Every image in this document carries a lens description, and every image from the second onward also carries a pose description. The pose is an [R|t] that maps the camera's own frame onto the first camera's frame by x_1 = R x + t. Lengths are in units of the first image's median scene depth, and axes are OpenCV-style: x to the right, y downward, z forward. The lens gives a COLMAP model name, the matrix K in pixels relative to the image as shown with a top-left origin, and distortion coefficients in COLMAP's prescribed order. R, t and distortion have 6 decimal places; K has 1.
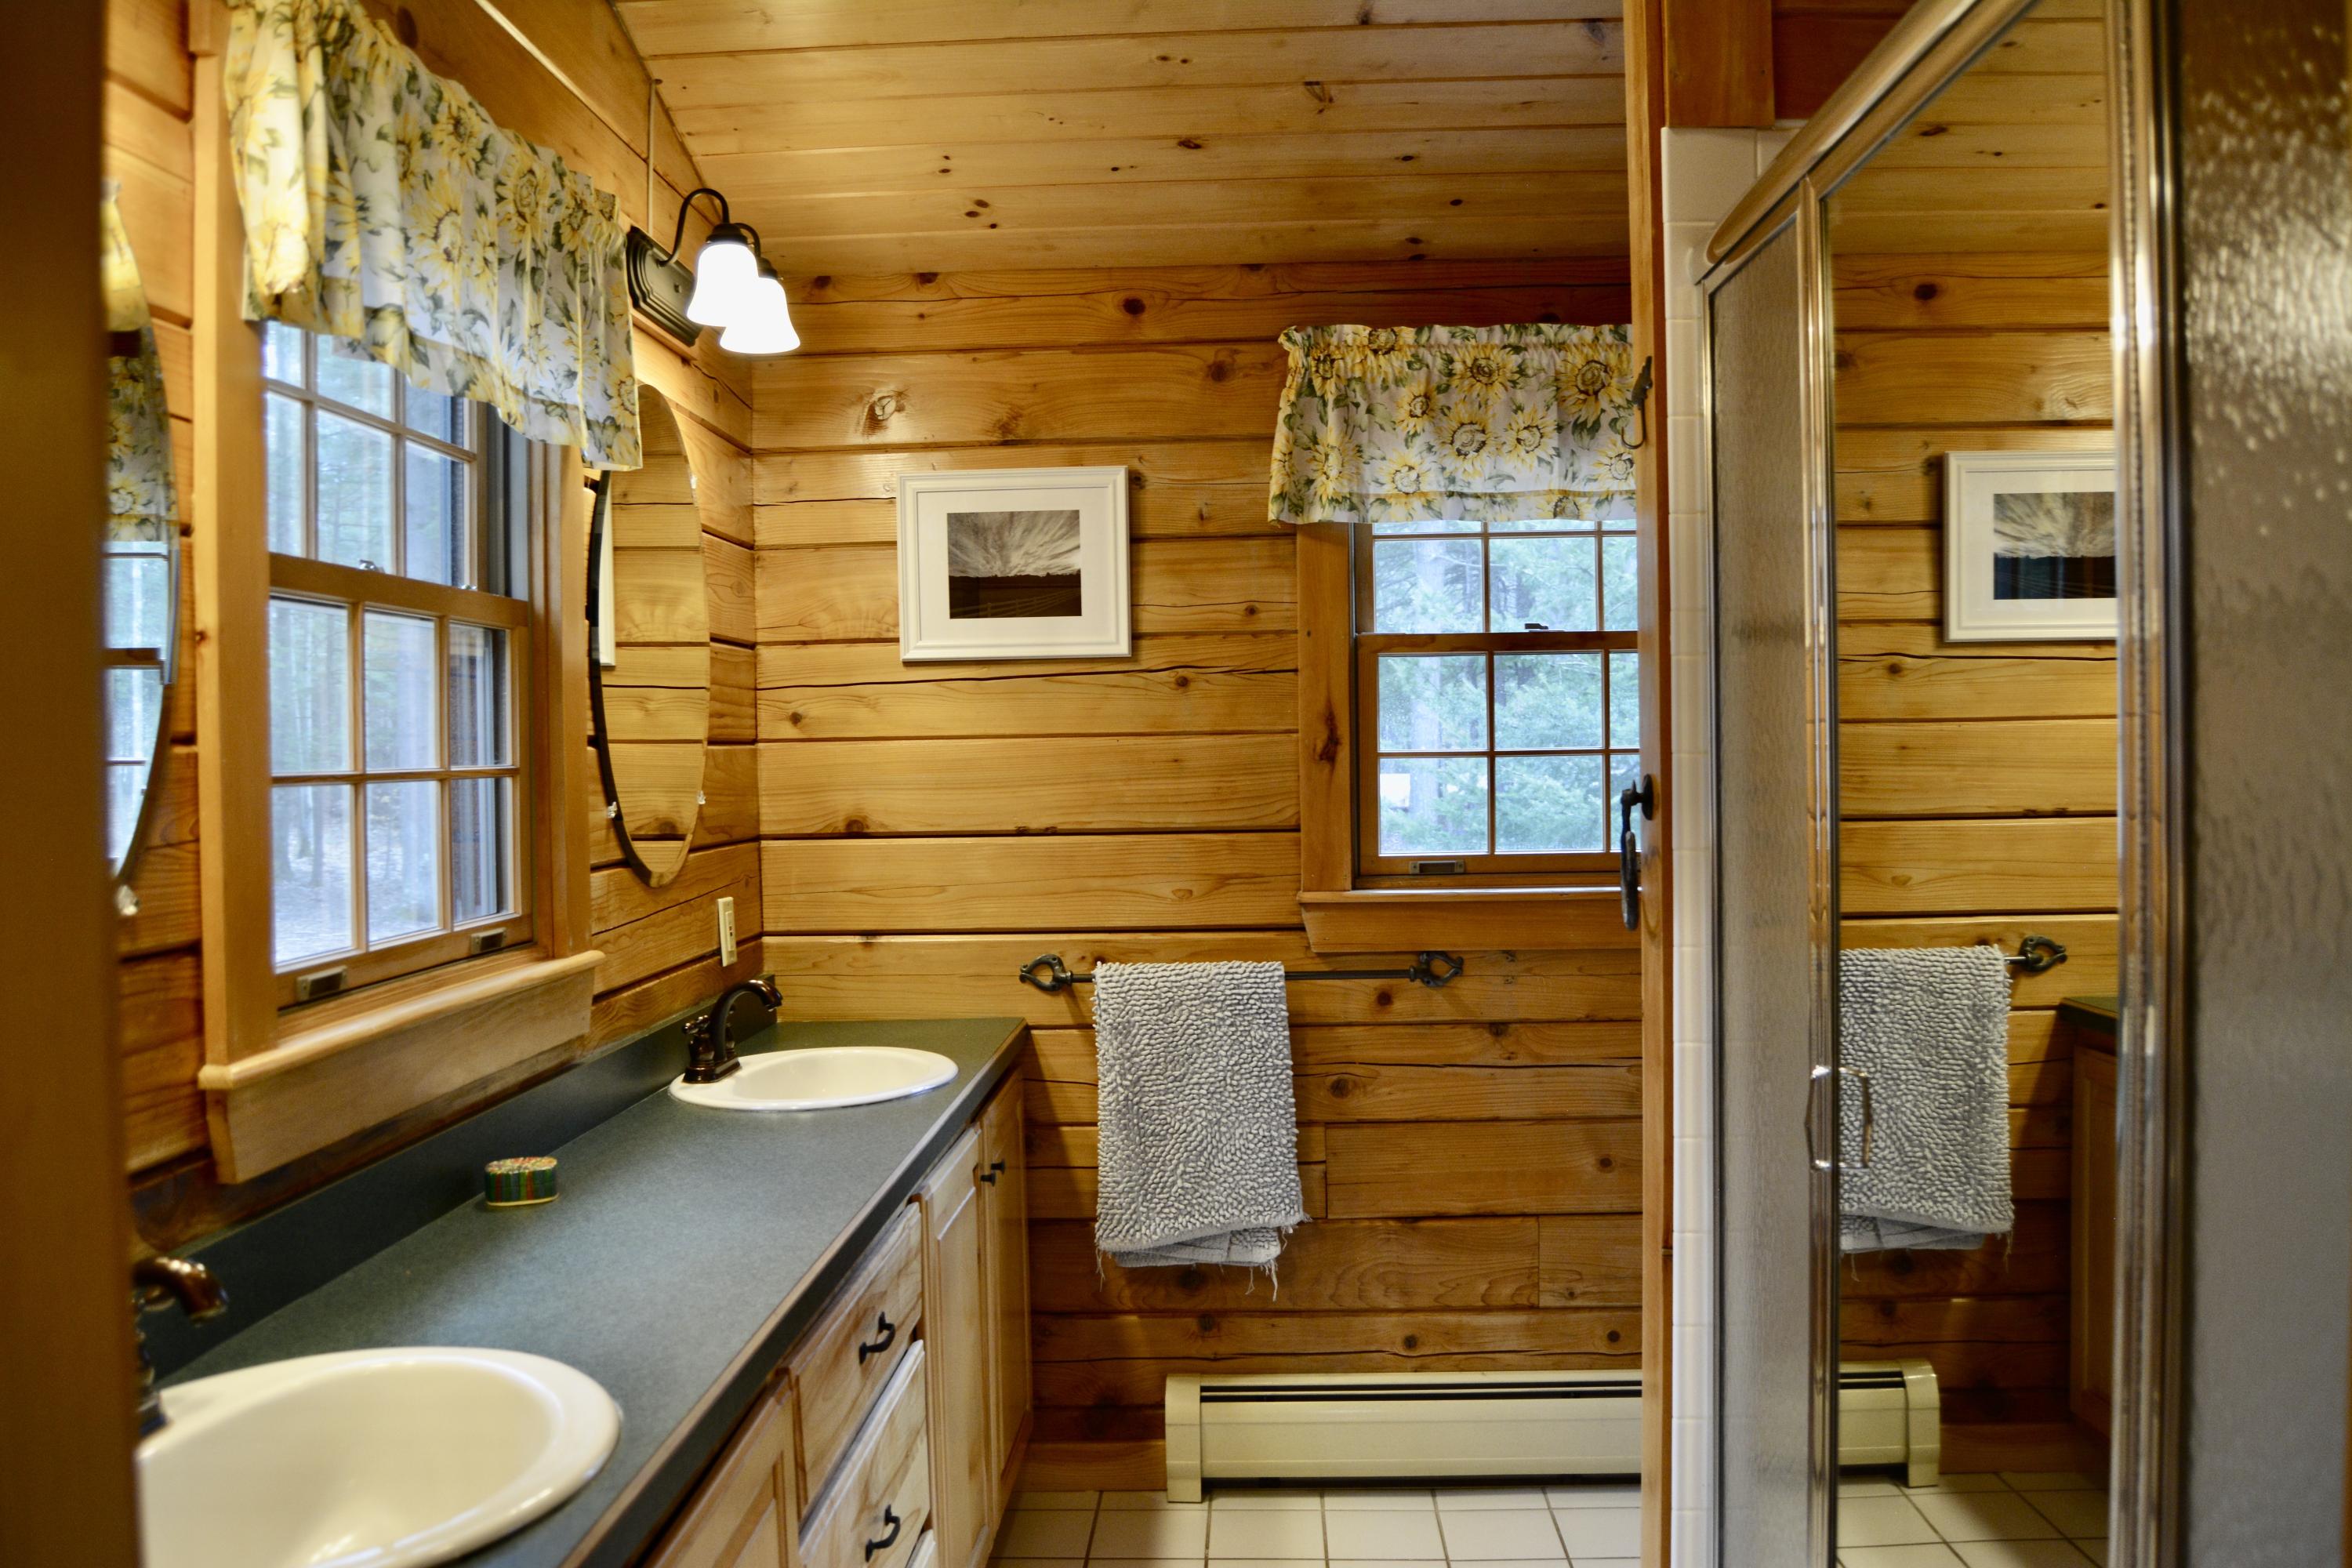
lens RADIAL K [[1863.4, 0, 1174.5], [0, 1863.4, 788.1], [0, 0, 1]] dist [-0.102312, -0.009446]
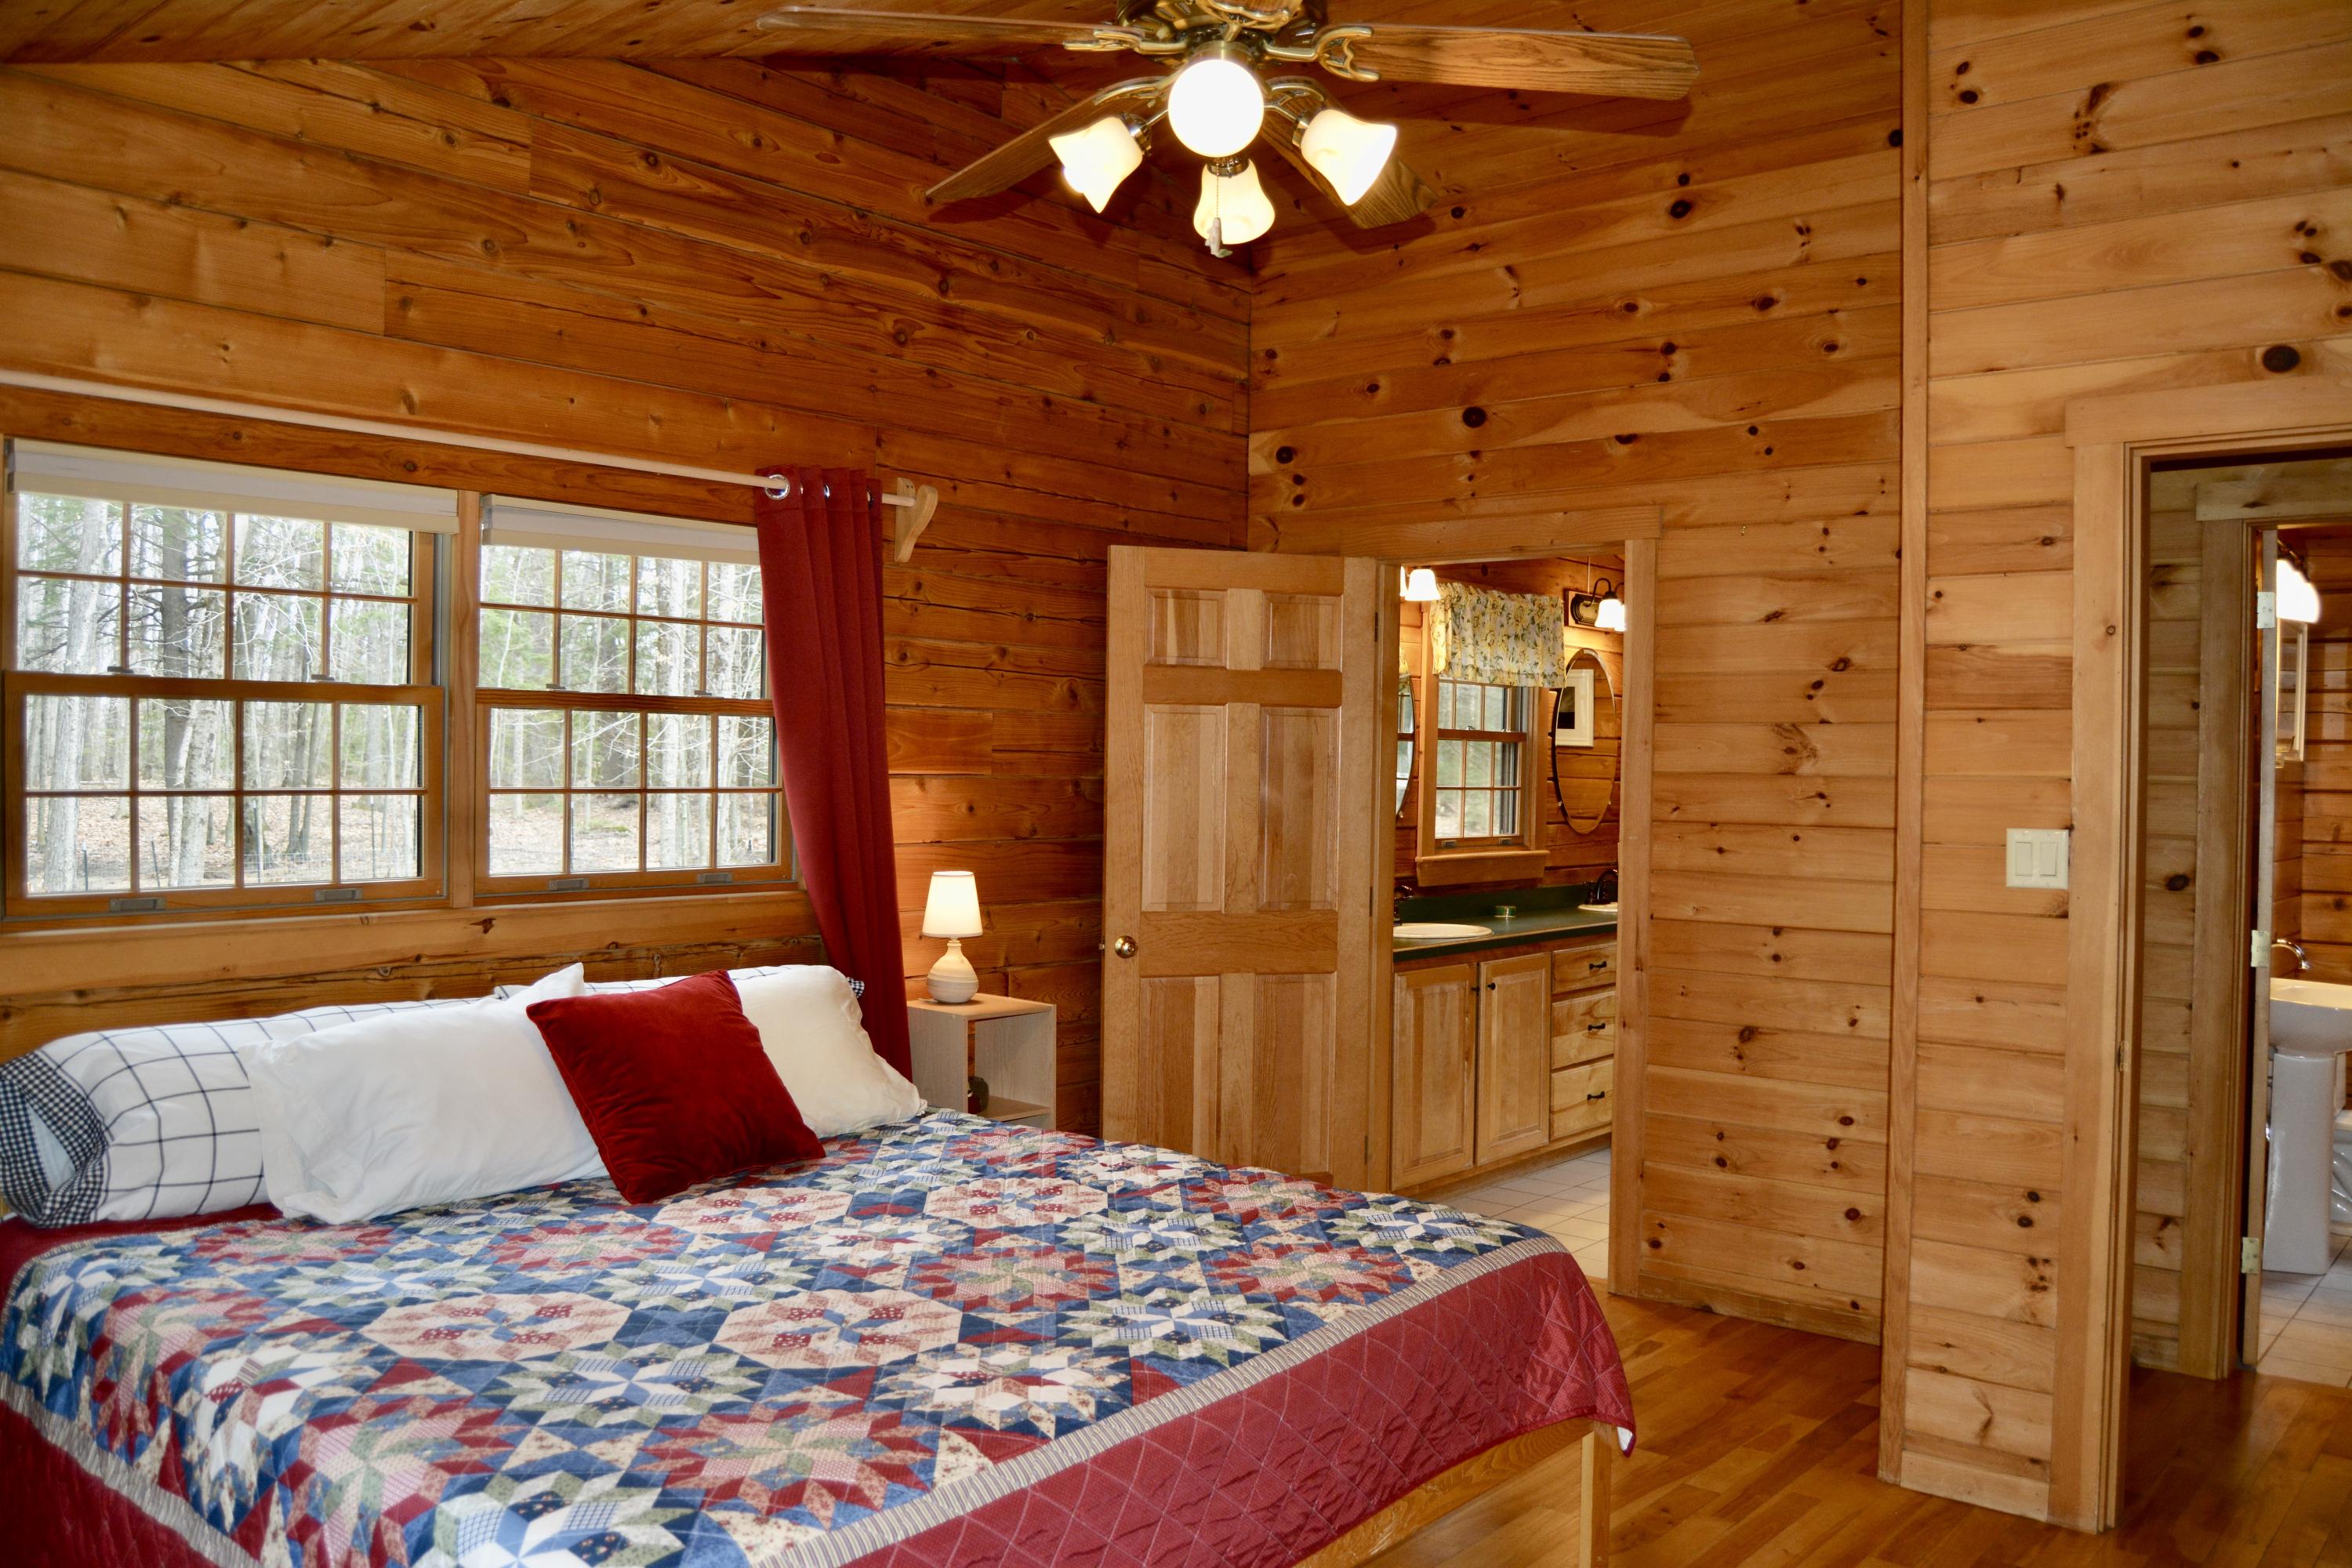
lens RADIAL K [[1863.4, 0, 1173.2], [0, 1863.4, 784.9], [0, 0, 1]] dist [-0.102312, -0.009446]
pose [[0.791846, 0.040970, -0.609345, 1.313706], [-0.046059, 0.998912, 0.007310, -0.013492], [0.608982, 0.022277, 0.792871, -2.215989]]
